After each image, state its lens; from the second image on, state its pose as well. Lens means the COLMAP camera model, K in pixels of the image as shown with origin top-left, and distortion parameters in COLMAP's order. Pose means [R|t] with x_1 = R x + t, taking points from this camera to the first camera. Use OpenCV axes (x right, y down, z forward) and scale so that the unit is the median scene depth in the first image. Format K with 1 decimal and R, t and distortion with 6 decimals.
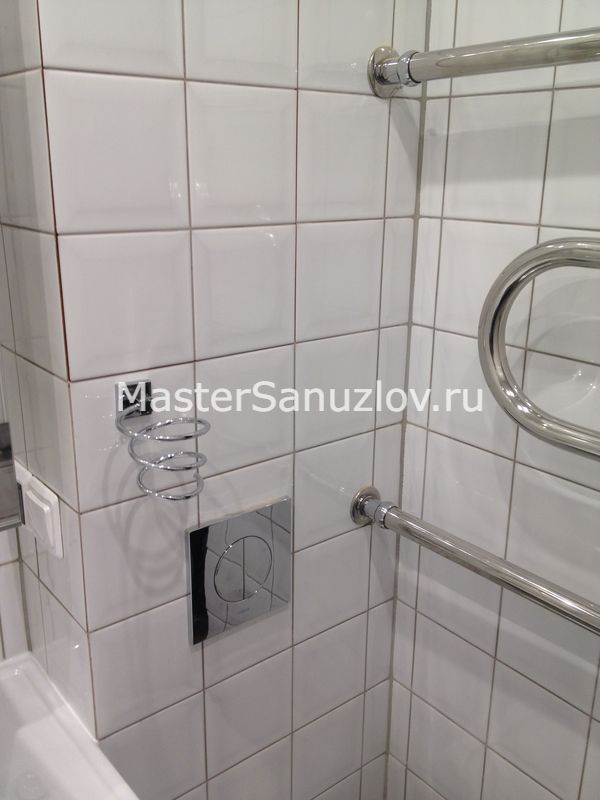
lens RADIAL K [[760.4, 0, 288.5], [0, 760.4, 398.5], [0, 0, 1]] dist [0.024240, 0.000000]
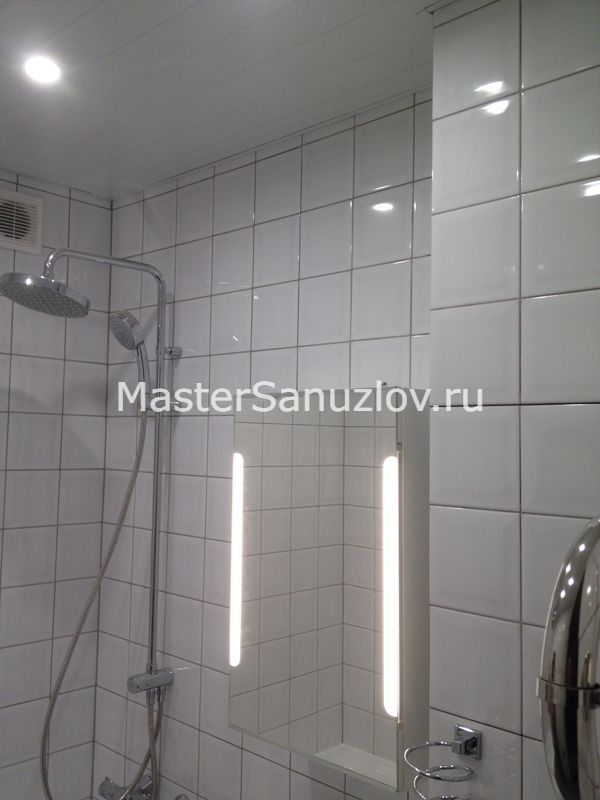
lens RADIAL K [[760.4, 0, 300.4], [0, 760.4, 386.1], [0, 0, 1]] dist [0.024240, 0.000000]
pose [[0.146061, -0.068821, -0.986879, 0.957372], [-0.314208, 0.942696, -0.112243, -0.297827], [0.938051, 0.326479, 0.116067, 0.324709]]
